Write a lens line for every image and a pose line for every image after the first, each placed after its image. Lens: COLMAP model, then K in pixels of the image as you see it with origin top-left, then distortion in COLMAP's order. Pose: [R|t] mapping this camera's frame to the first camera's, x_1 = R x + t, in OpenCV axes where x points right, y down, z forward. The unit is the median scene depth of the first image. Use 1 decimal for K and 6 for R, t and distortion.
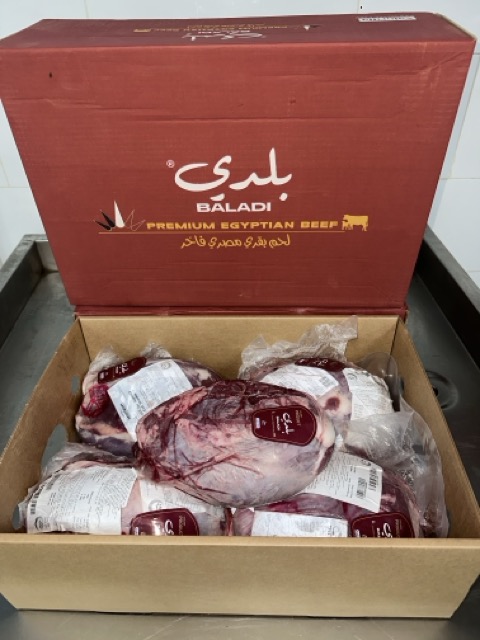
lens RADIAL K [[452.7, 0, 240.0], [0, 452.7, 320.0], [0, 0, 1]] dist [0.005960, 0.000340]
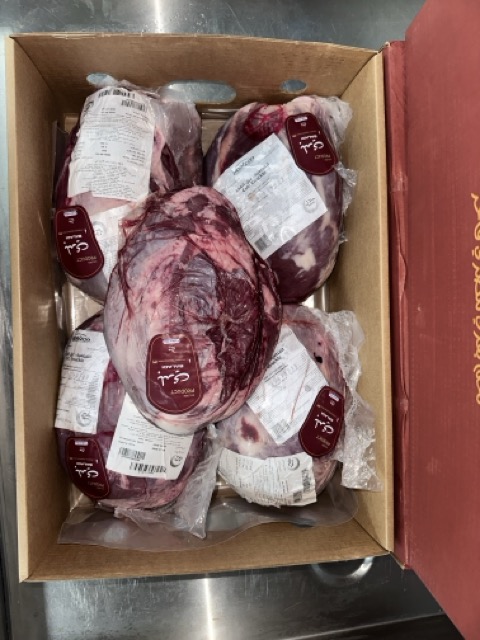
lens RADIAL K [[447.4, 0, 240.0], [0, 447.4, 320.0], [0, 0, 1]] dist [0.083102, -0.195684]
pose [[0.047767, 0.998265, 0.034425, -0.018731], [-0.692181, 0.008234, 0.721677, -0.409666], [0.720141, -0.058301, 0.691373, 0.523642]]
